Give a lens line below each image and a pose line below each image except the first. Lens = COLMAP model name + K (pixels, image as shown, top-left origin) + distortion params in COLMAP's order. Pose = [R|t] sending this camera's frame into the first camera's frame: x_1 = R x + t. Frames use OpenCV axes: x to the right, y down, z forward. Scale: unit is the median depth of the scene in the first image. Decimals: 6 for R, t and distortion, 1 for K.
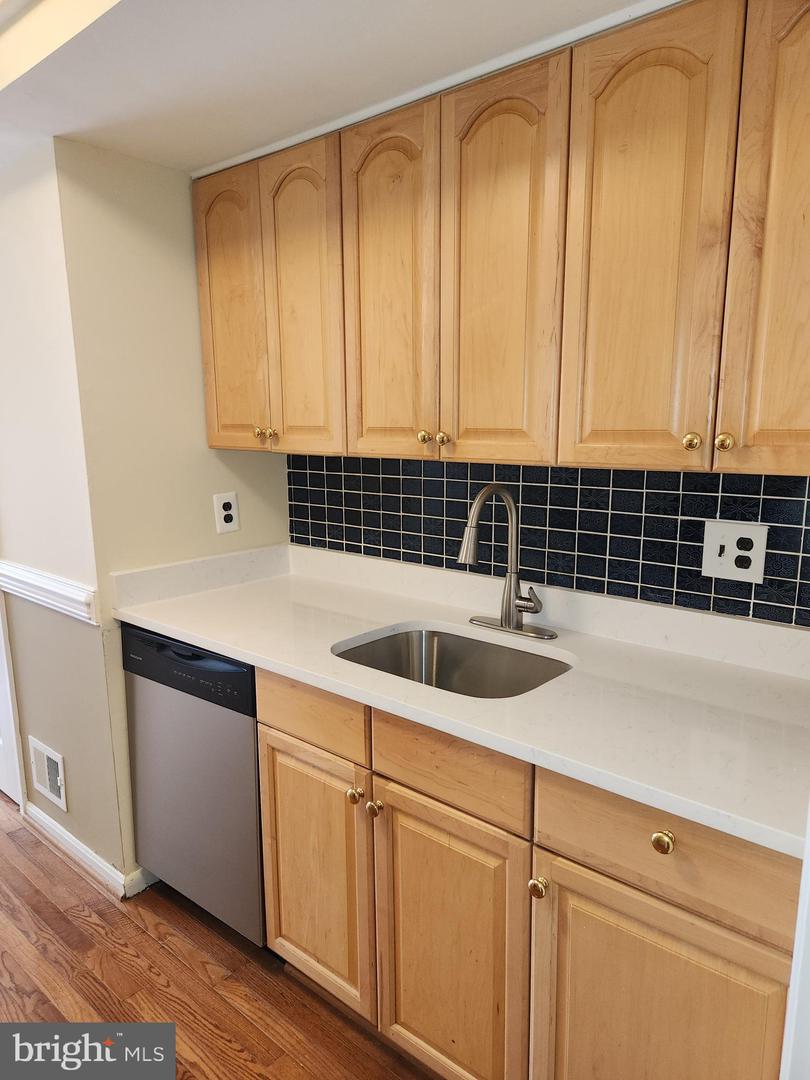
lens RADIAL K [[717.1, 0, 404.2], [0, 717.1, 555.7], [0, 0, 1]] dist [0.076622, -0.067654]
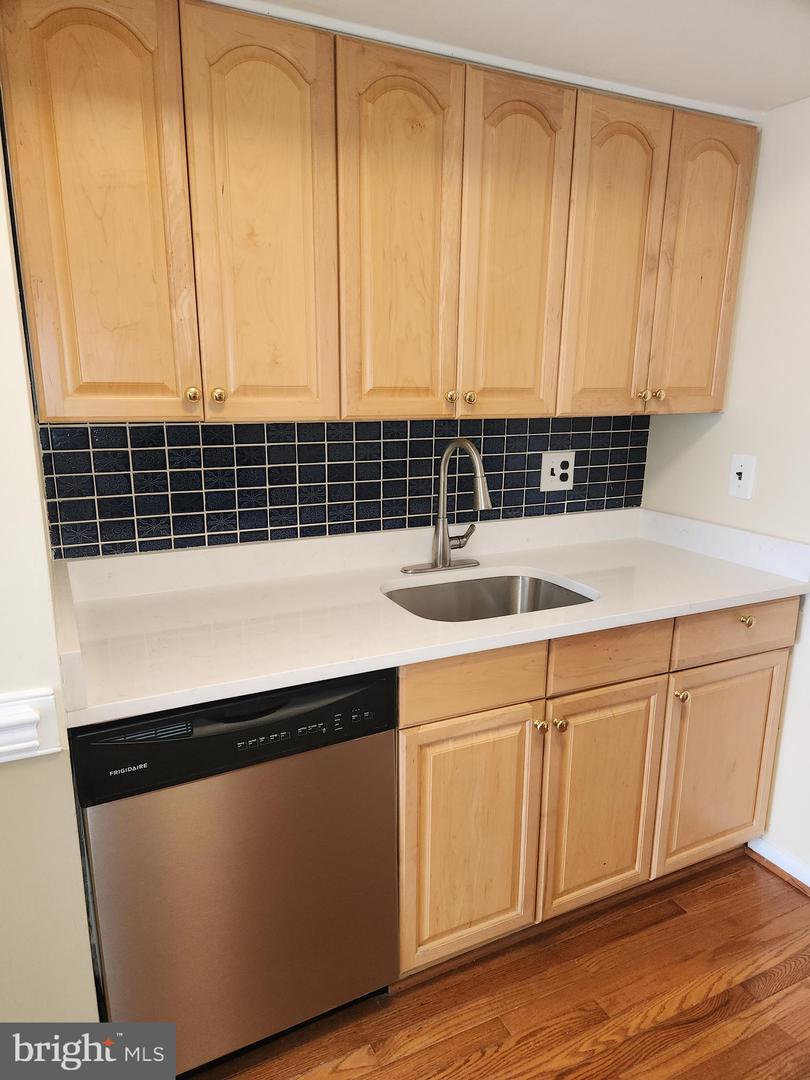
lens RADIAL K [[717.1, 0, 403.5], [0, 717.1, 554.9], [0, 0, 1]] dist [0.076622, -0.067654]
pose [[0.391471, -0.210012, 0.895905, -0.966803], [0.163574, 0.973984, 0.156840, -0.114720], [-0.905535, 0.085149, 0.415639, 0.639714]]
